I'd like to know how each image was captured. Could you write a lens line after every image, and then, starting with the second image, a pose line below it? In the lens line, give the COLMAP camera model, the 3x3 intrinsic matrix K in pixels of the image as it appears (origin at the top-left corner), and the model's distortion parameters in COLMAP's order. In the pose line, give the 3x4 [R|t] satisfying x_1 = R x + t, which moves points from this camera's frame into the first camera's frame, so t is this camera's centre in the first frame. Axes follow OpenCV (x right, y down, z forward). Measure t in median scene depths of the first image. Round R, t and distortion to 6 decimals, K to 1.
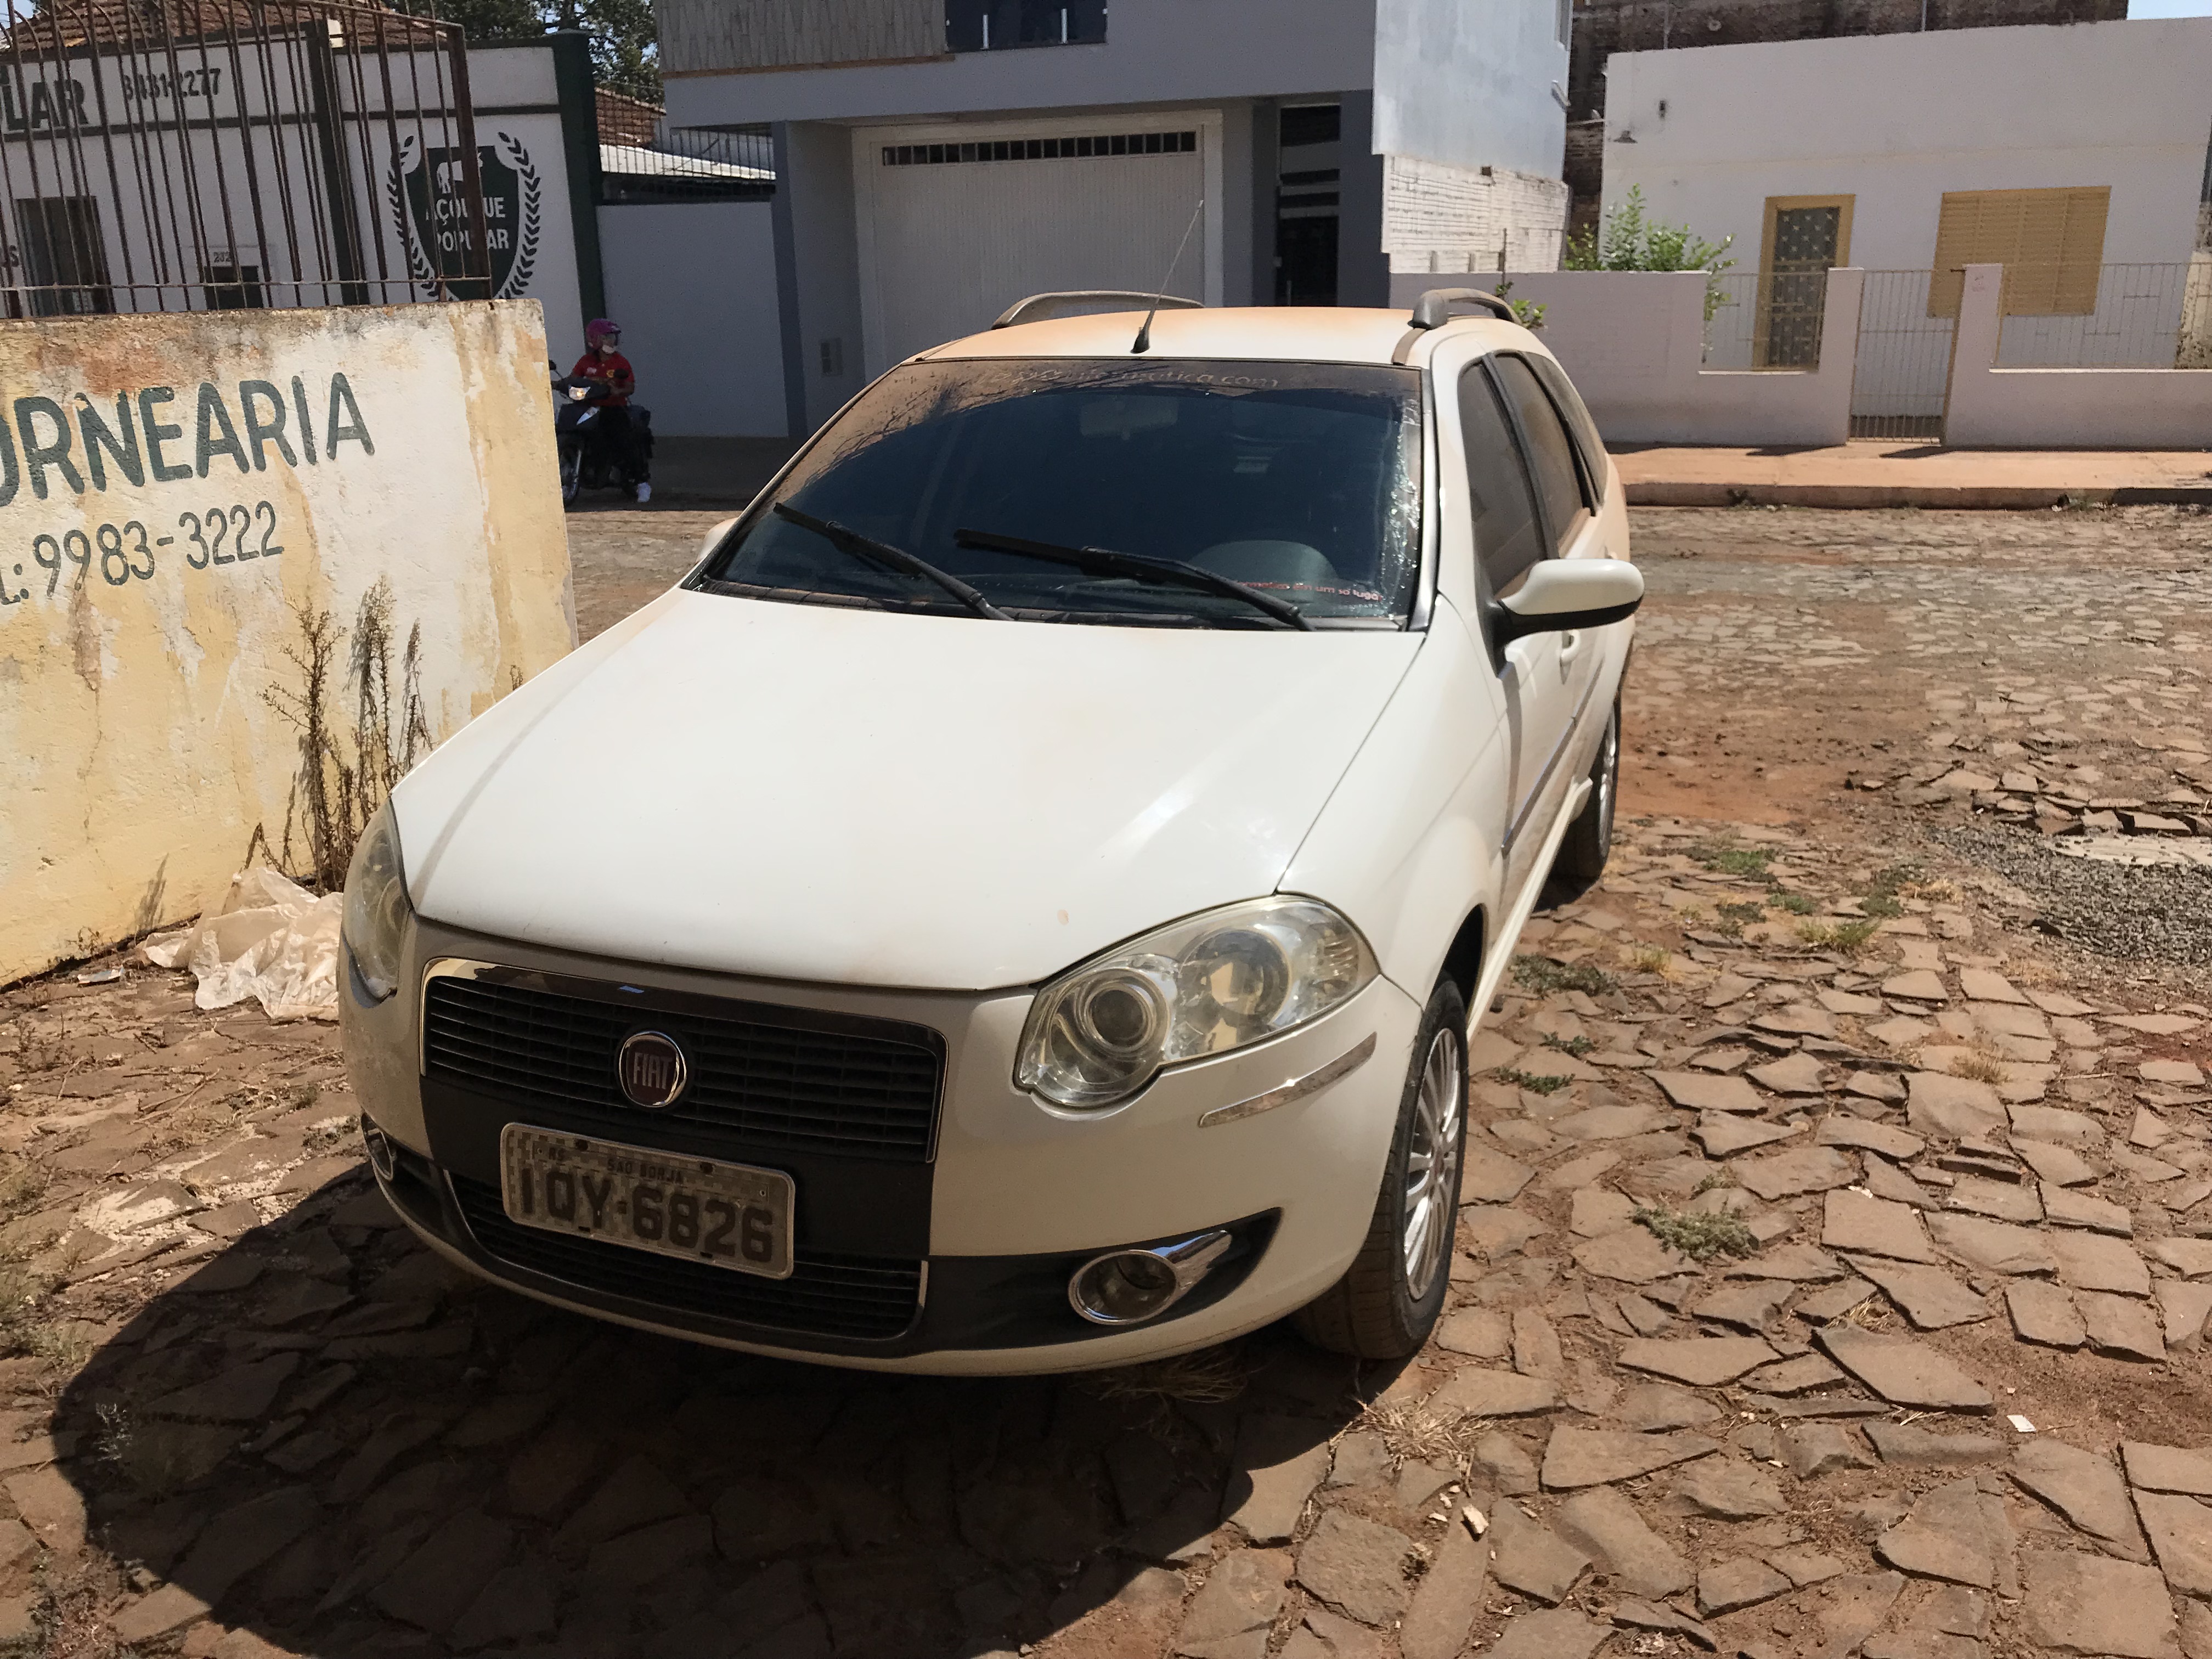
lens RADIAL K [[1805.4, 0, 1100.7], [0, 1805.4, 828.0], [0, 0, 1]] dist [0.009422, -0.009235]
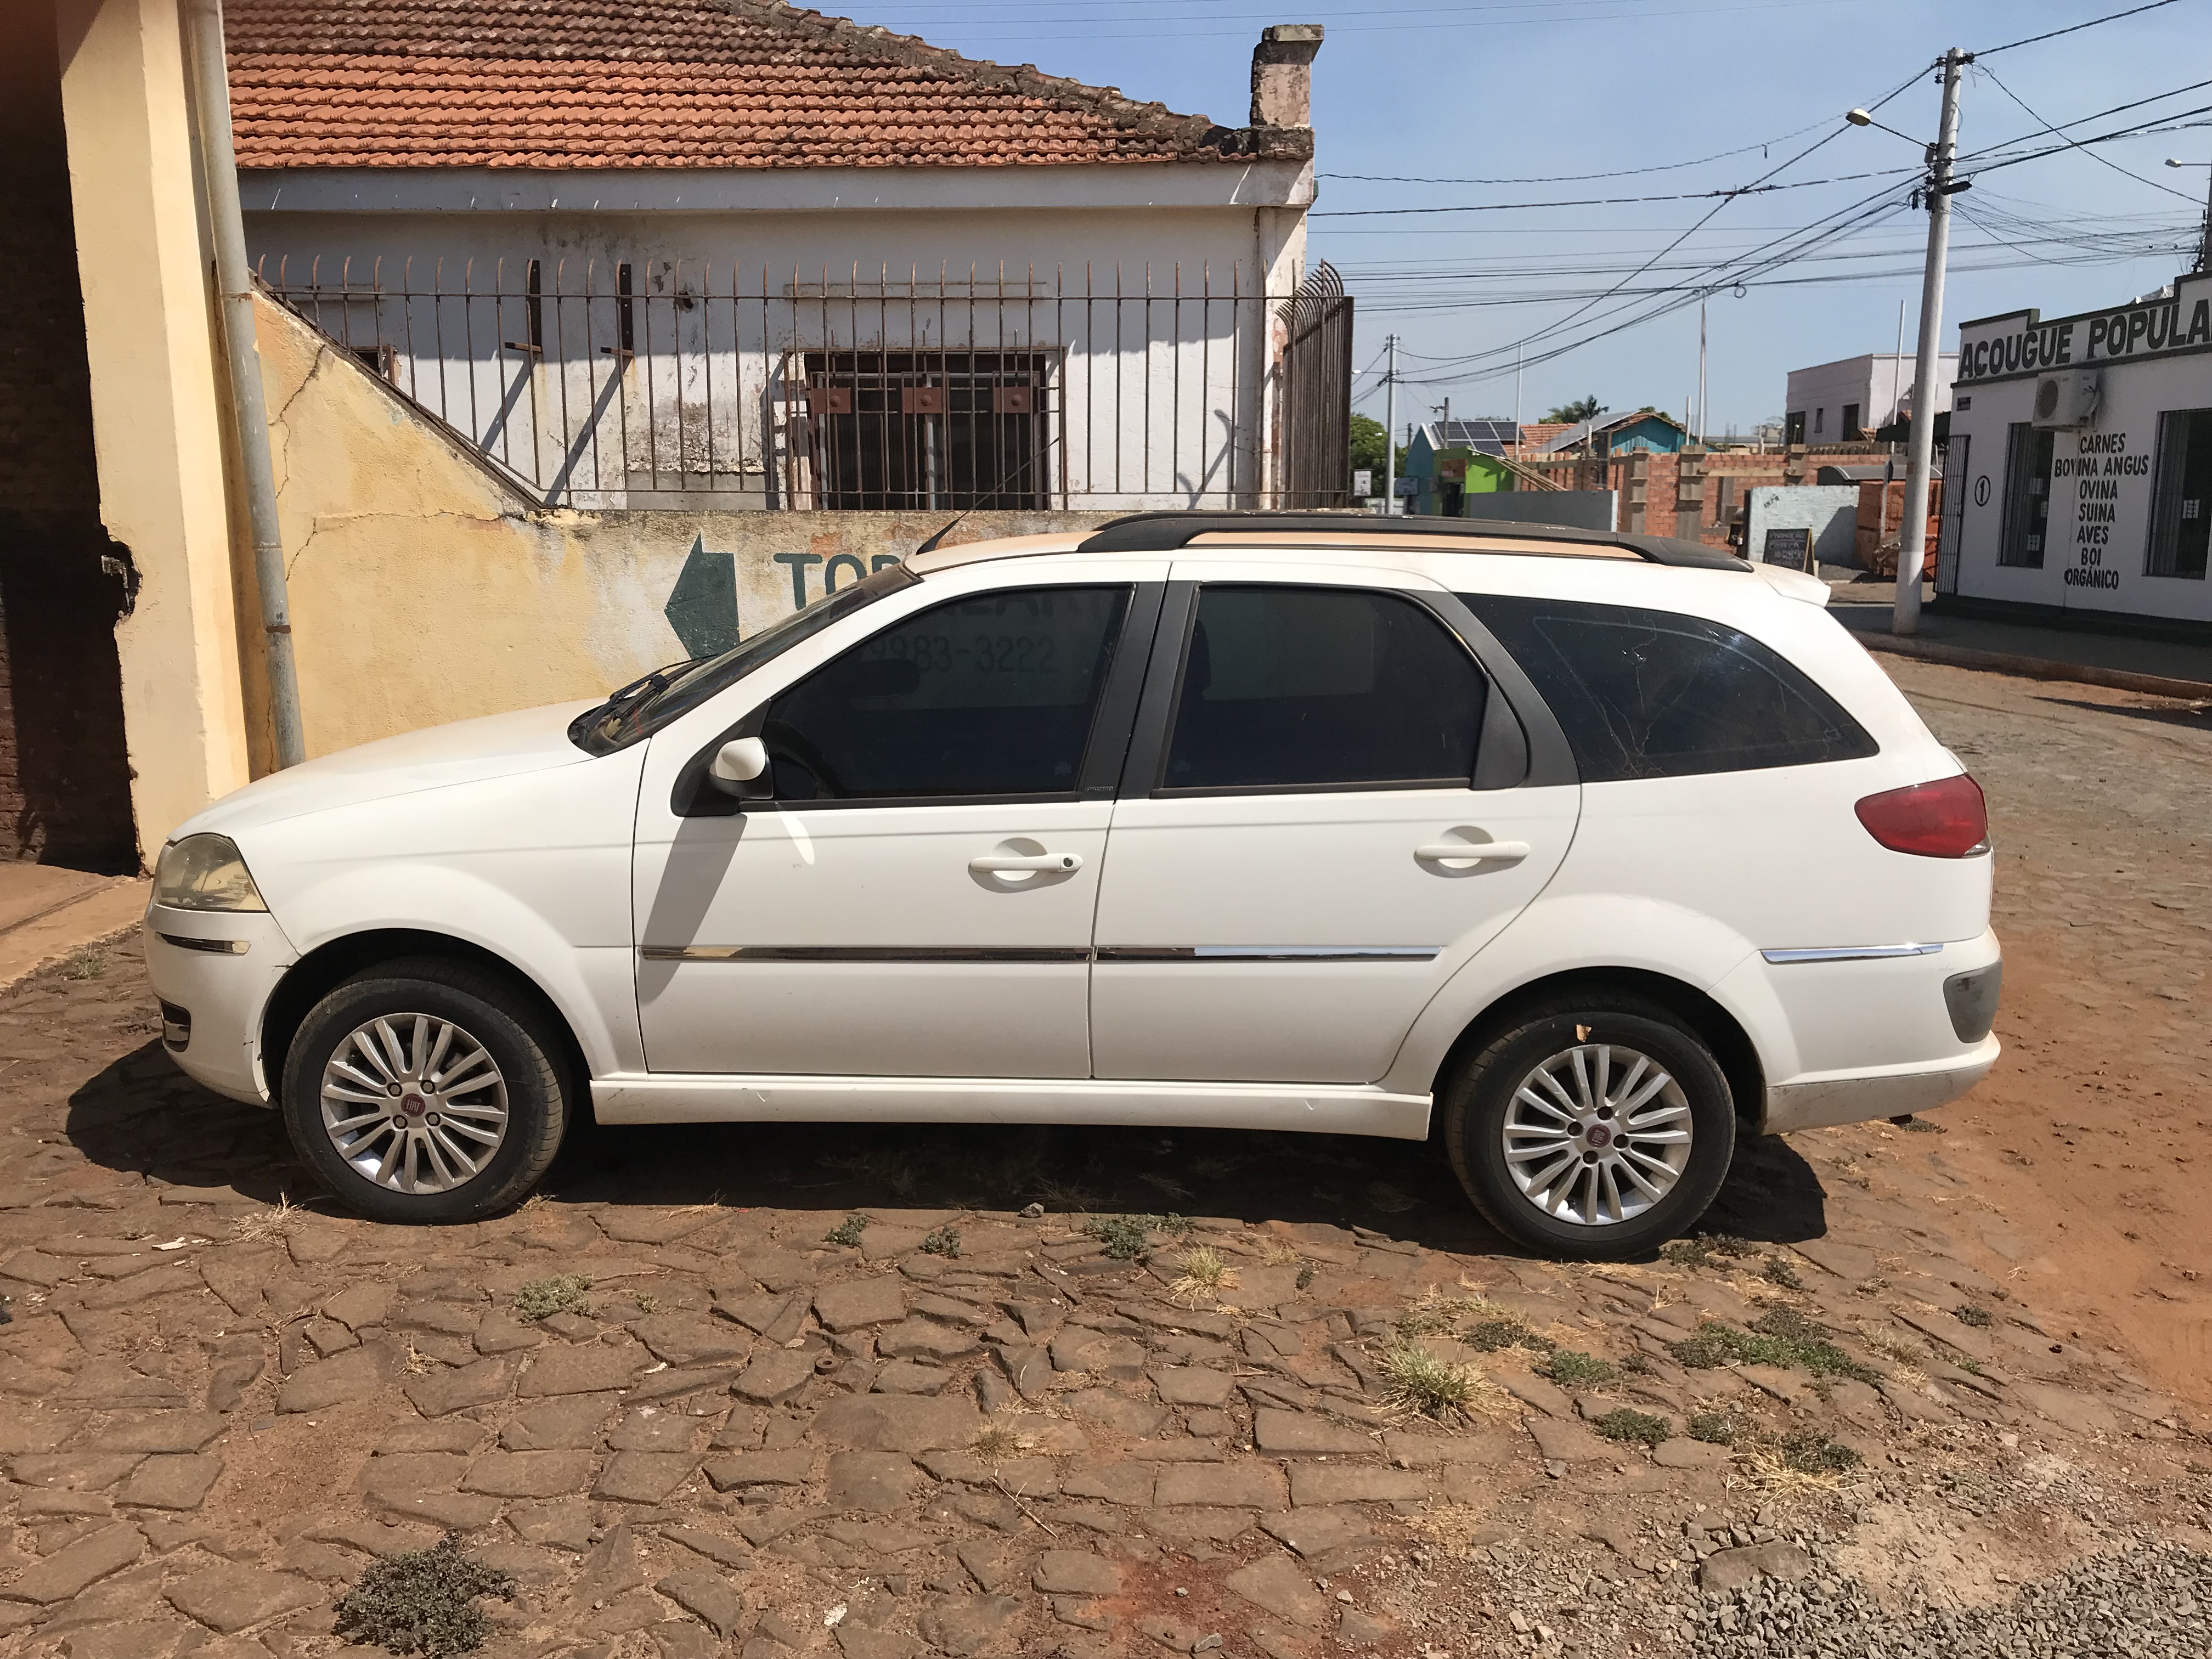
lens RADIAL K [[1805.4, 0, 1106.2], [0, 1805.4, 834.9], [0, 0, 1]] dist [0.009422, -0.009235]
pose [[0.358822, 0.193418, -0.913146, 0.981817], [-0.285111, 0.954251, 0.090090, -0.181617], [0.888796, 0.228022, 0.397552, 0.519967]]
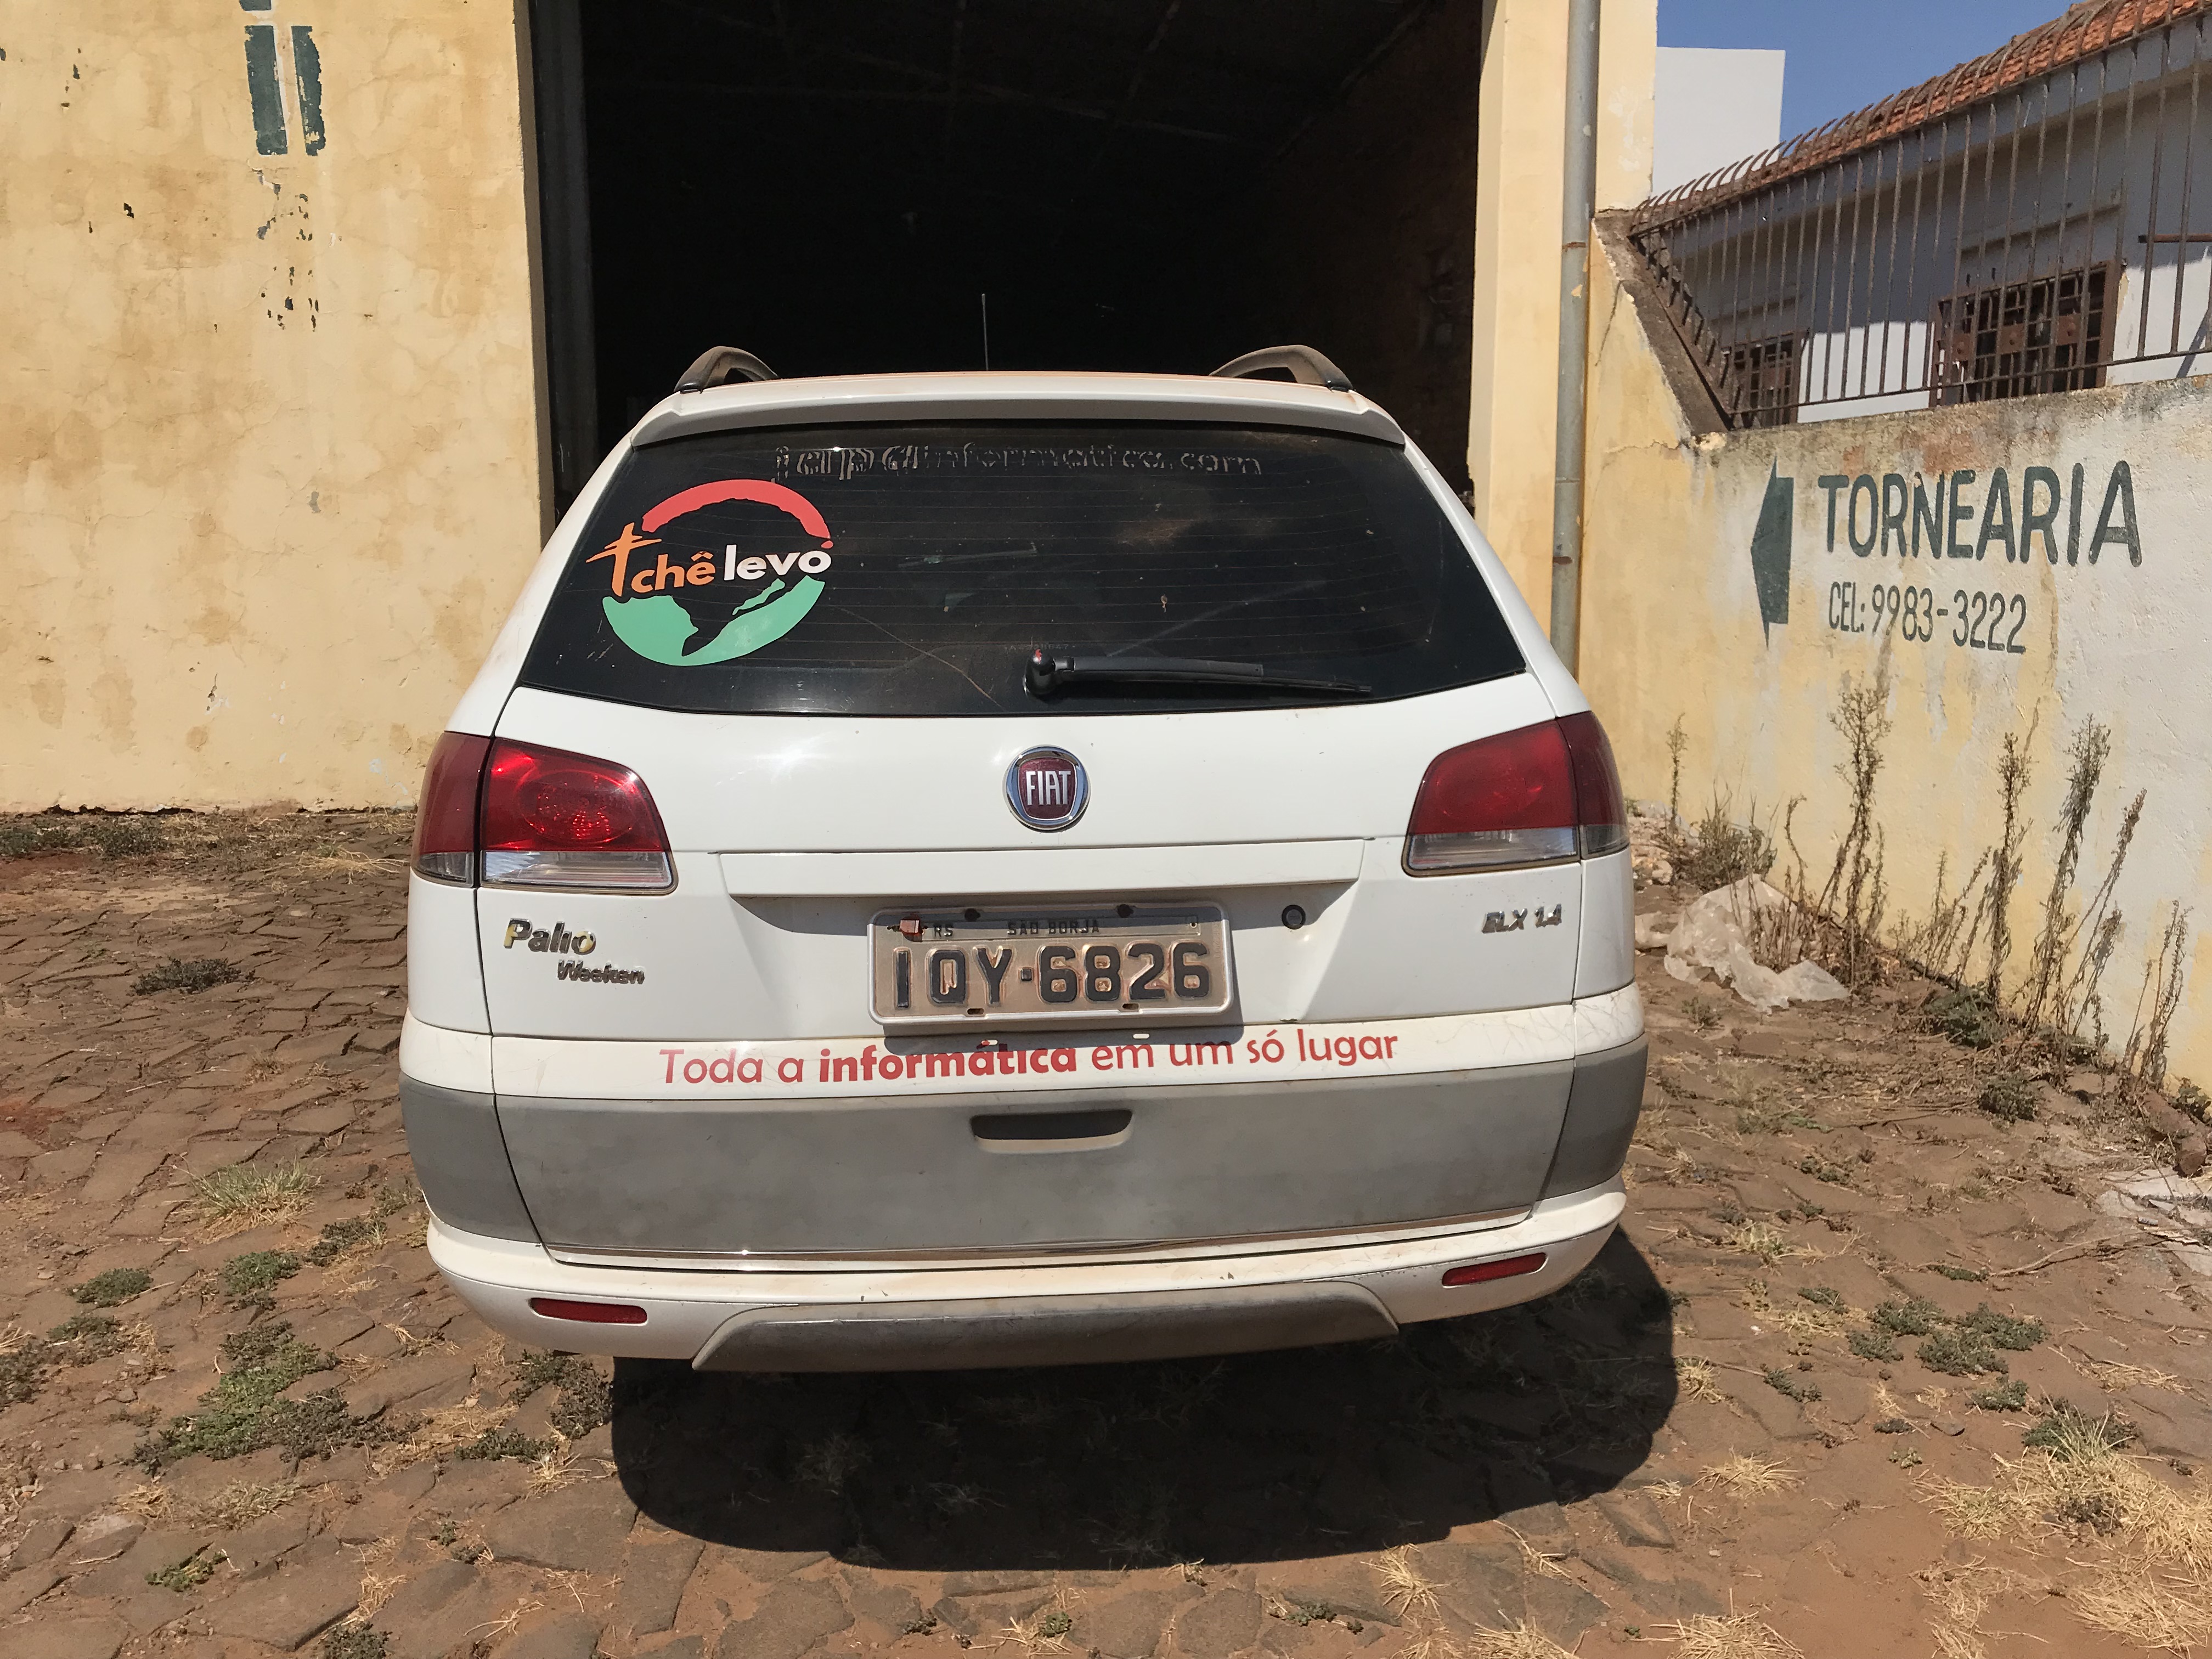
lens RADIAL K [[1805.4, 0, 1115.1], [0, 1805.4, 832.9], [0, 0, 1]] dist [0.009422, -0.009235]
pose [[-0.893584, 0.099922, -0.437633, 0.395116], [-0.109904, 0.896541, 0.429110, -0.442213], [0.435233, 0.431544, -0.790153, 1.672608]]
